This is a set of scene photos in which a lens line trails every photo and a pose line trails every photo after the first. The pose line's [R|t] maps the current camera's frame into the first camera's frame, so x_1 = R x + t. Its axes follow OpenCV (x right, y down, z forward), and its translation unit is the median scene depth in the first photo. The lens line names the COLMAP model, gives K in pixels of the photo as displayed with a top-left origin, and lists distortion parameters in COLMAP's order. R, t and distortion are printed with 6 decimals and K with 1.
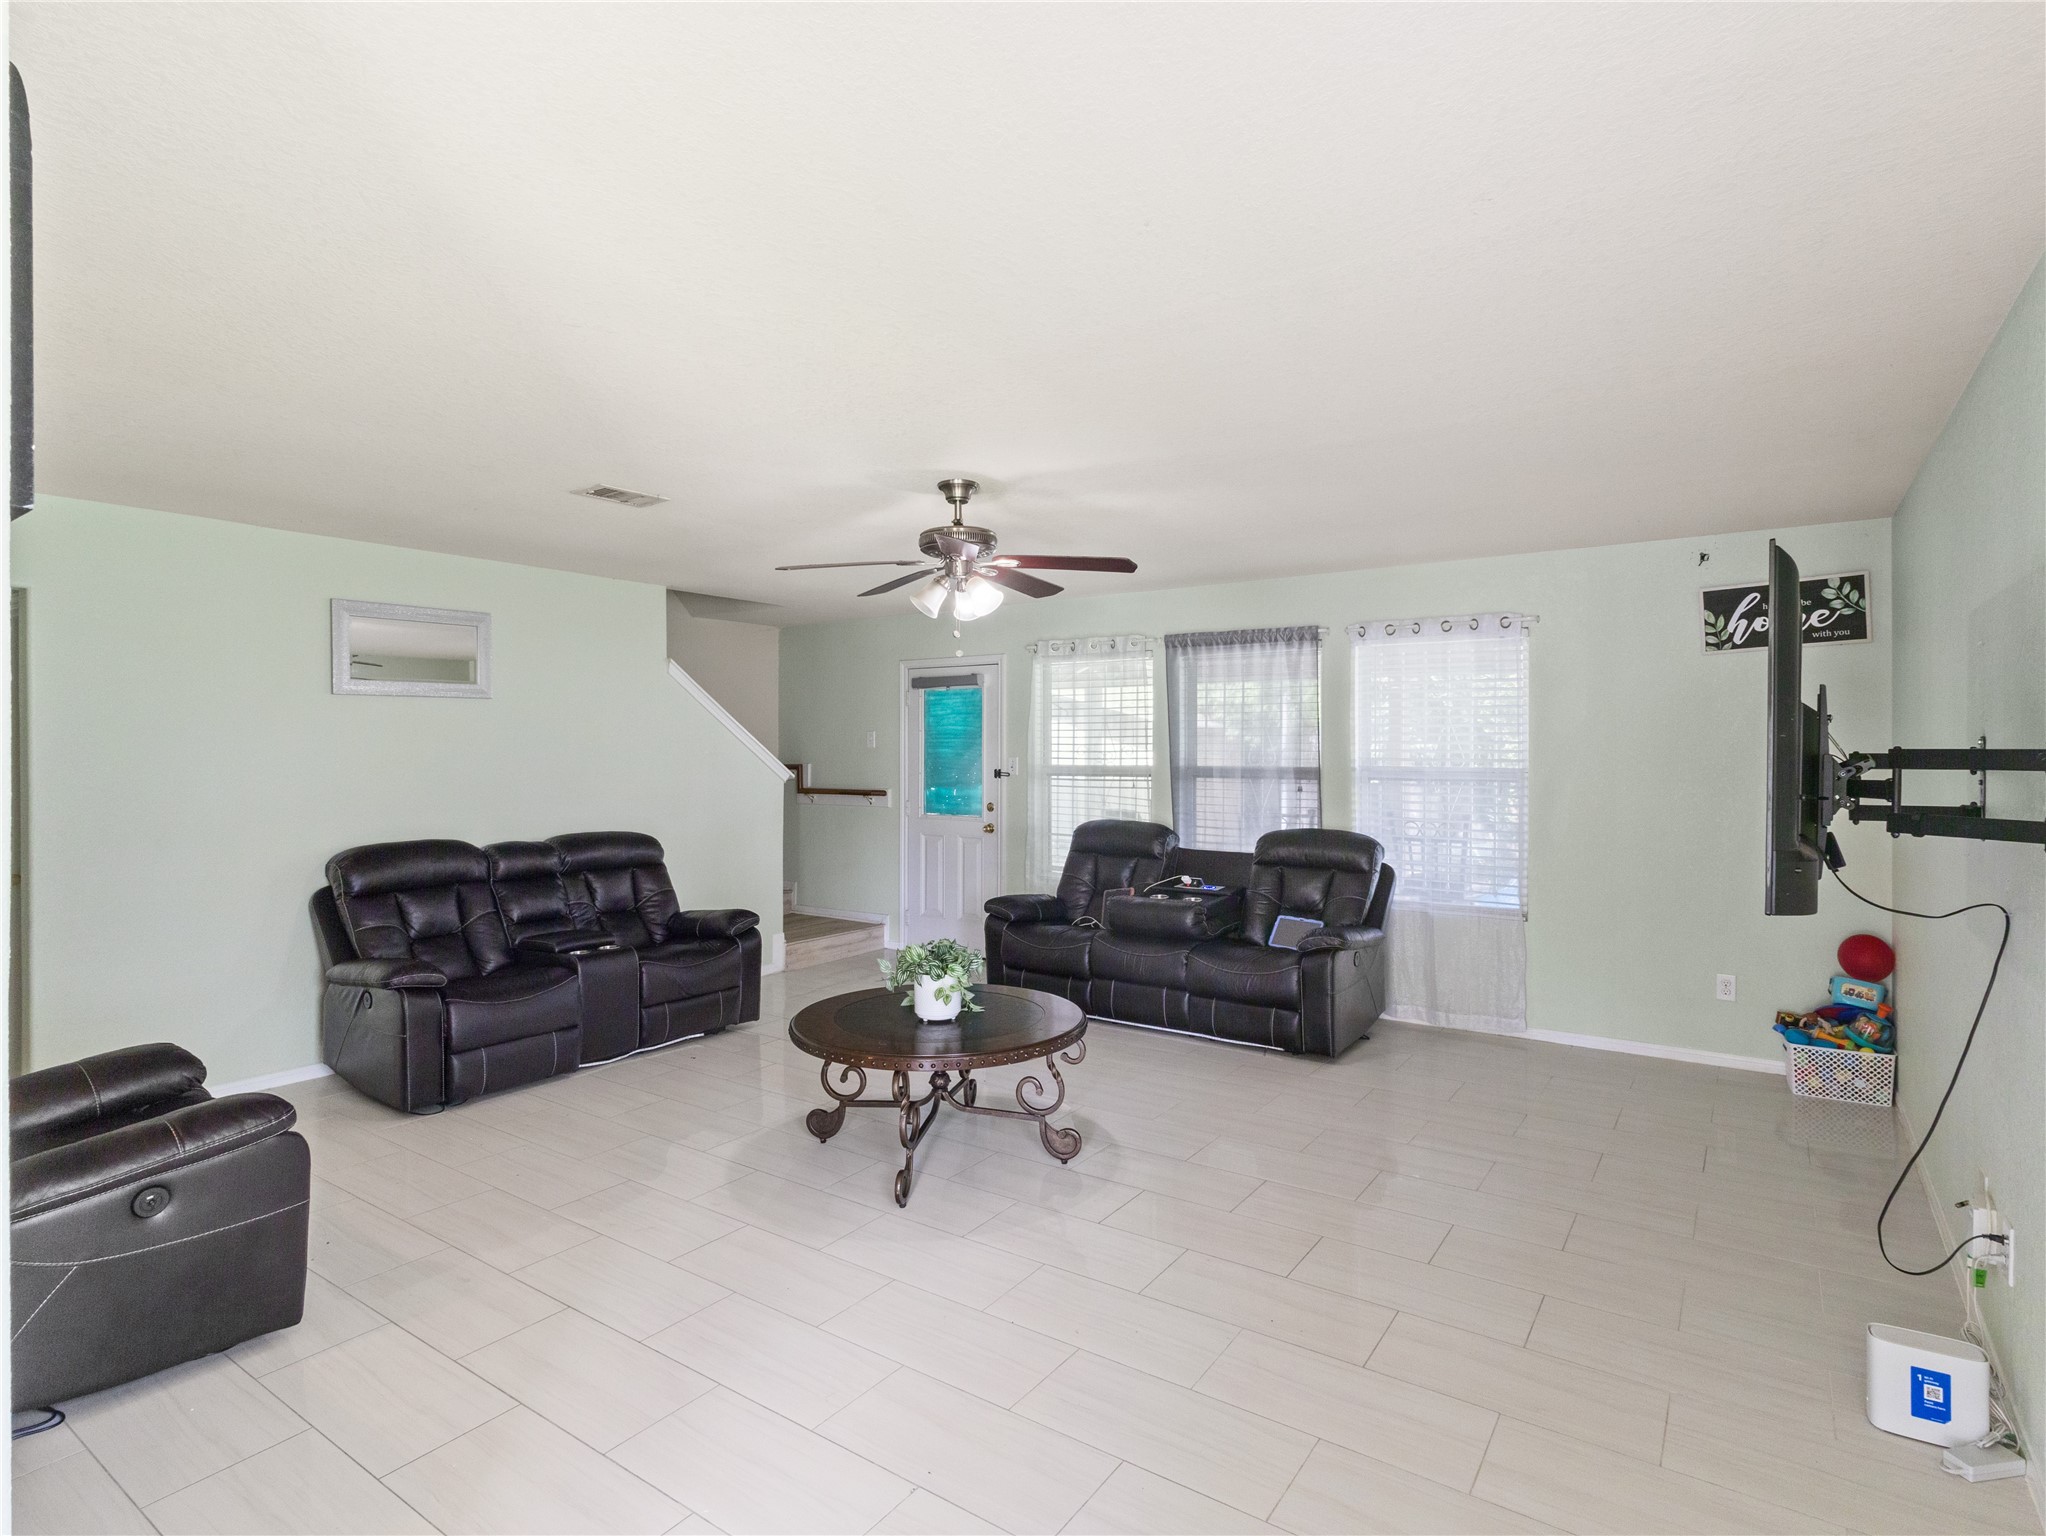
lens RADIAL K [[1018.1, 0, 1023.0], [0, 1018.1, 768.0], [0, 0, 1]] dist [-0.000528, -0.000154]
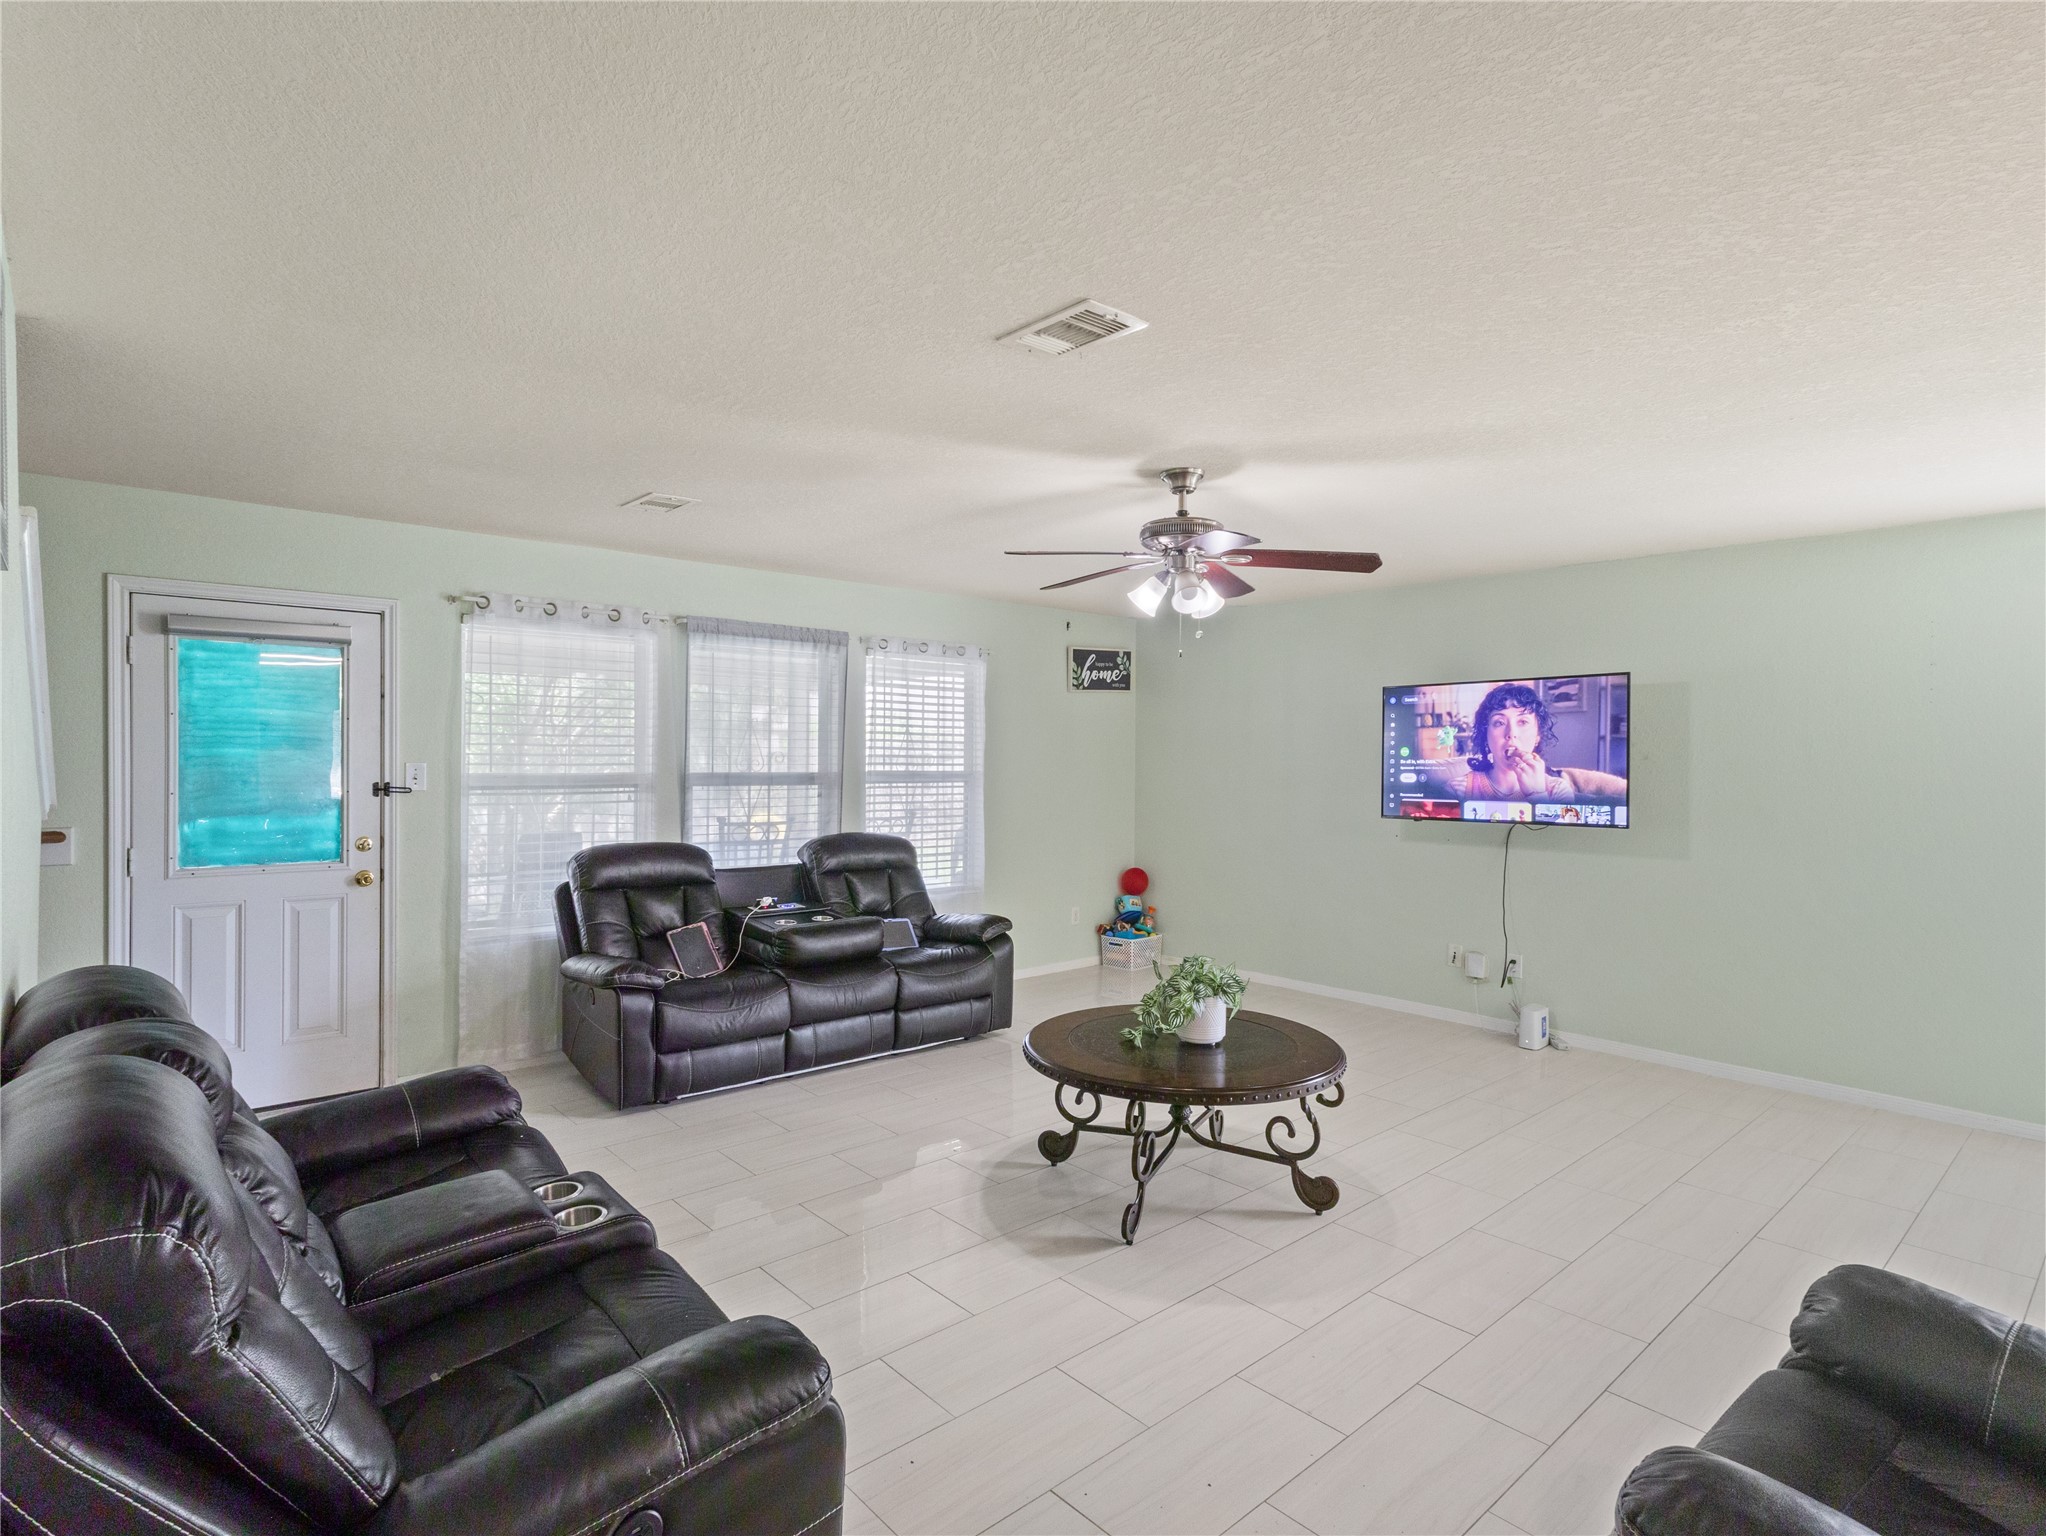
lens RADIAL K [[1018.1, 0, 1023.0], [0, 1018.1, 768.0], [0, 0, 1]] dist [-0.000528, -0.000154]
pose [[0.266694, -0.010178, 0.963727, -0.580870], [0.009082, 0.999926, 0.008047, -0.010028], [-0.963738, 0.006607, 0.266767, 0.507078]]
